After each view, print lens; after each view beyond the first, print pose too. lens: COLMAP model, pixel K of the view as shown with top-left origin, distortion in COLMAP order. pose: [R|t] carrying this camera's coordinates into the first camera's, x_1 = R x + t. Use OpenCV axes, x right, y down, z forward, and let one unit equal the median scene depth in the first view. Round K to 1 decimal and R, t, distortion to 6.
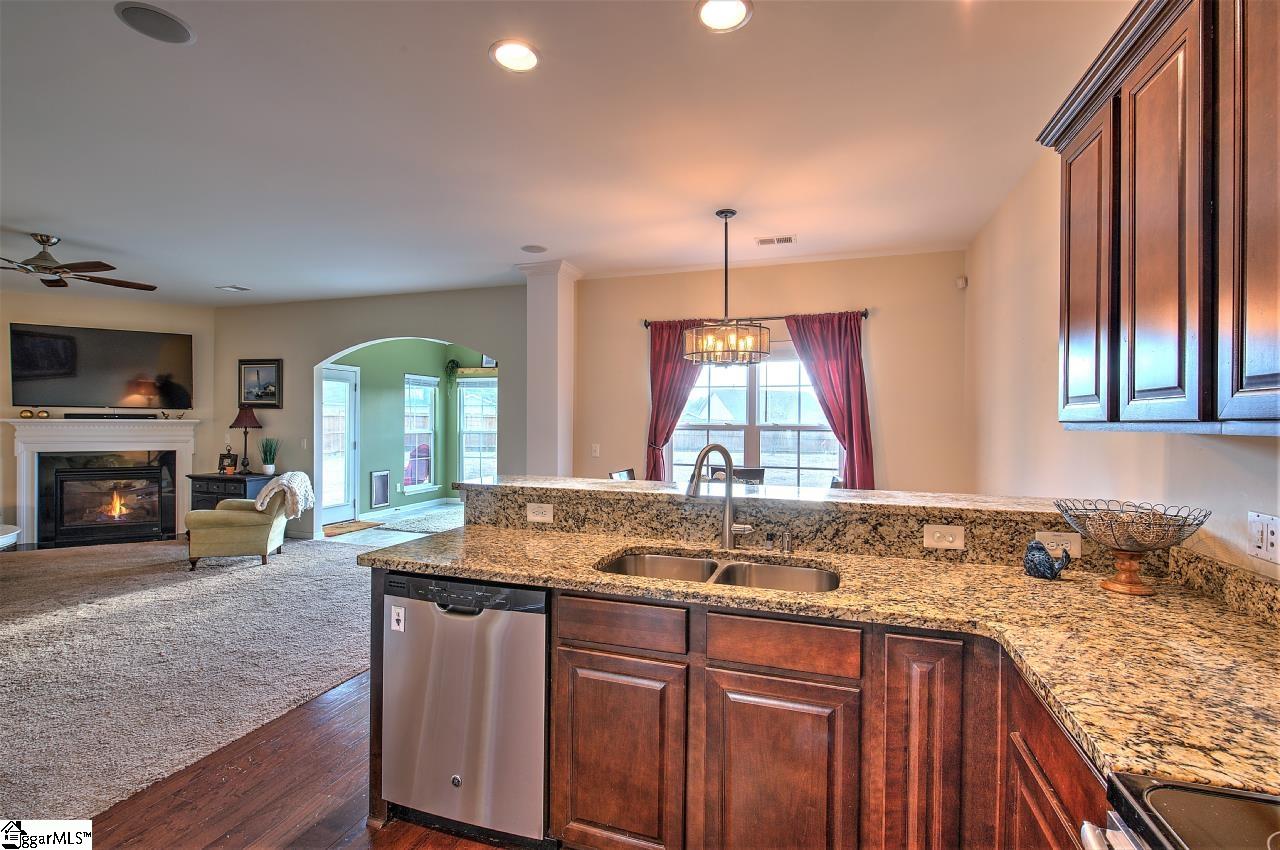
lens RADIAL K [[564.9, 0, 645.7], [0, 564.9, 426.1], [0, 0, 1]] dist [-0.000279, -0.002260]
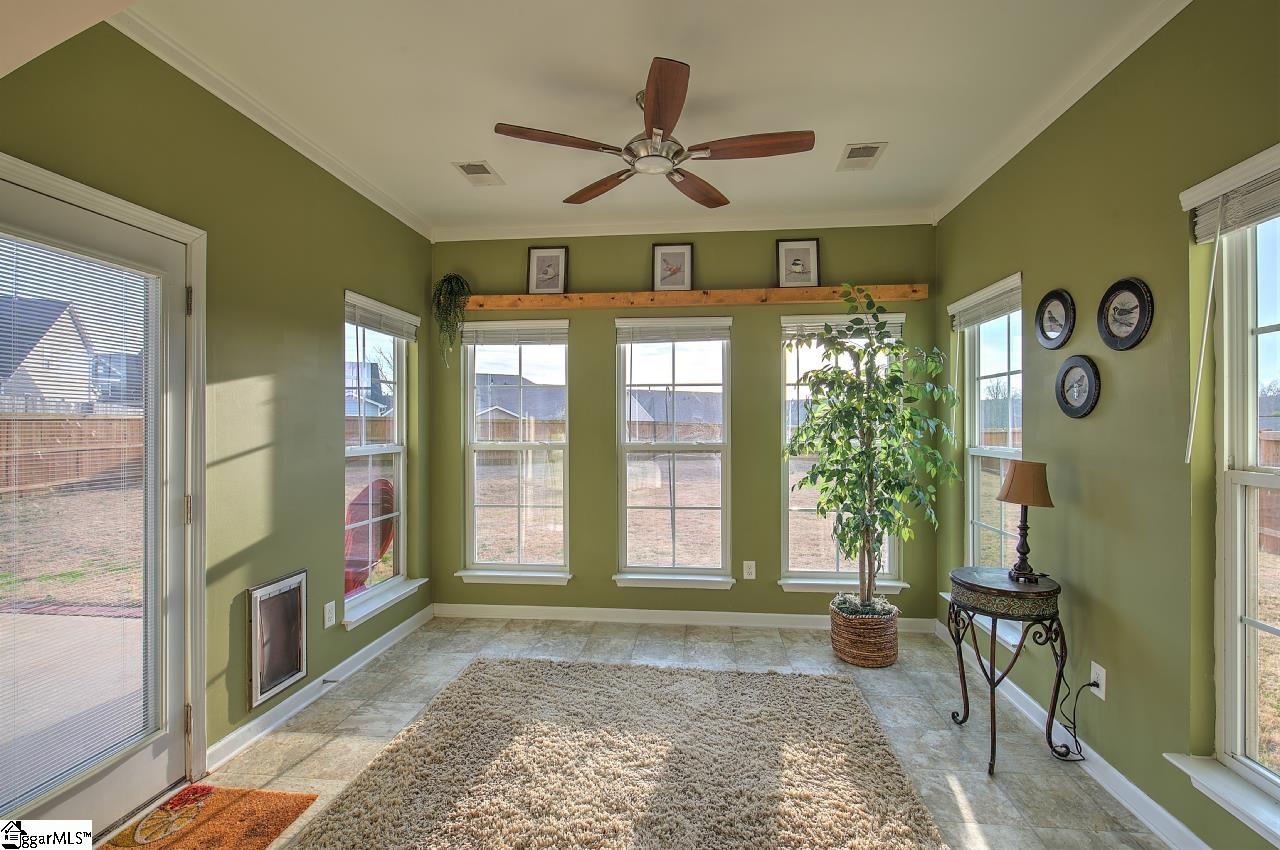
lens RADIAL K [[564.9, 0, 646.1], [0, 564.9, 423.2], [0, 0, 1]] dist [-0.000279, -0.002260]
pose [[0.978003, -0.008673, 0.208412, -0.415573], [0.011118, 0.999882, -0.010567, -0.003728], [-0.208296, 0.012651, 0.977984, 0.806937]]
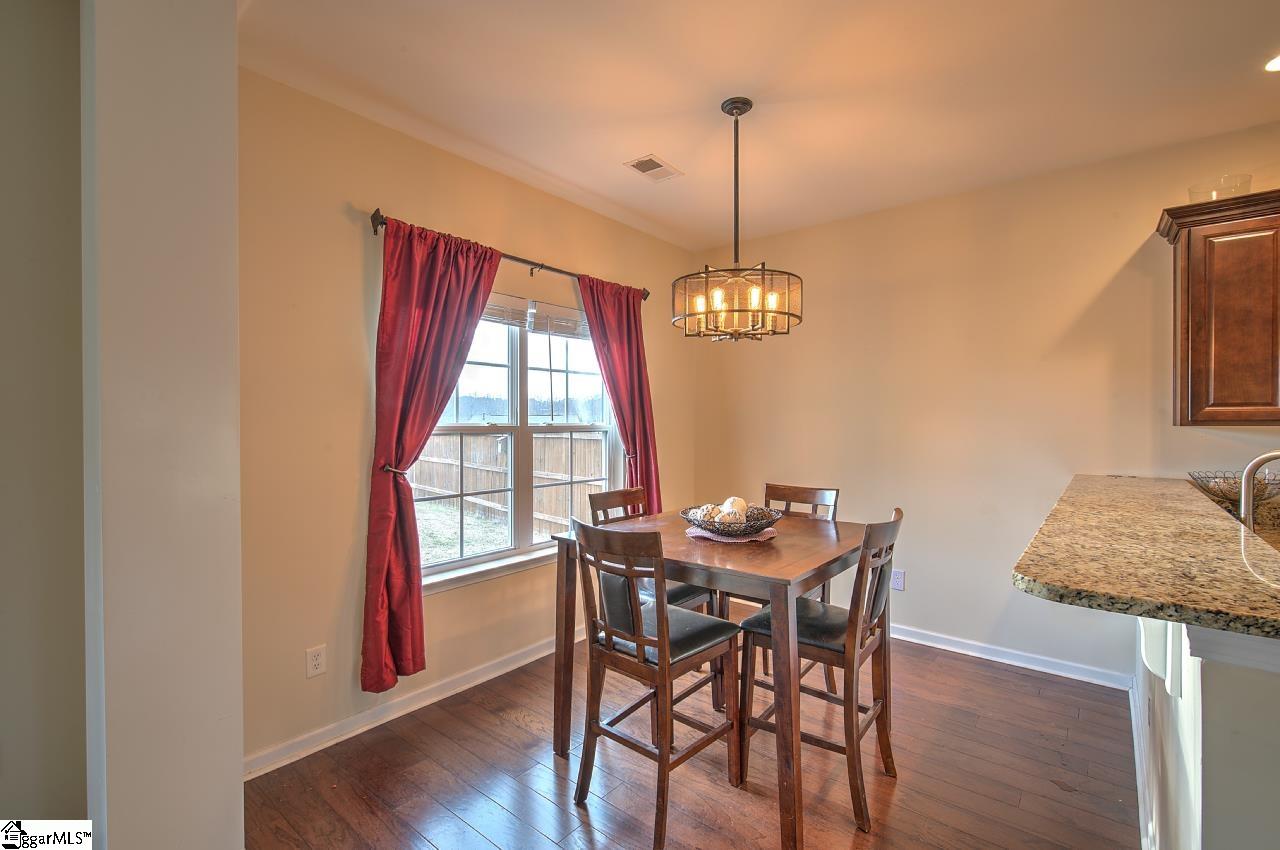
lens RADIAL K [[564.9, 0, 633.4], [0, 564.9, 424.9], [0, 0, 1]] dist [-0.000279, -0.002260]
pose [[0.361174, -0.011806, 0.932424, -0.295764], [0.010250, 0.999910, 0.008690, -0.005137], [-0.932442, 0.006419, 0.361262, 0.491102]]
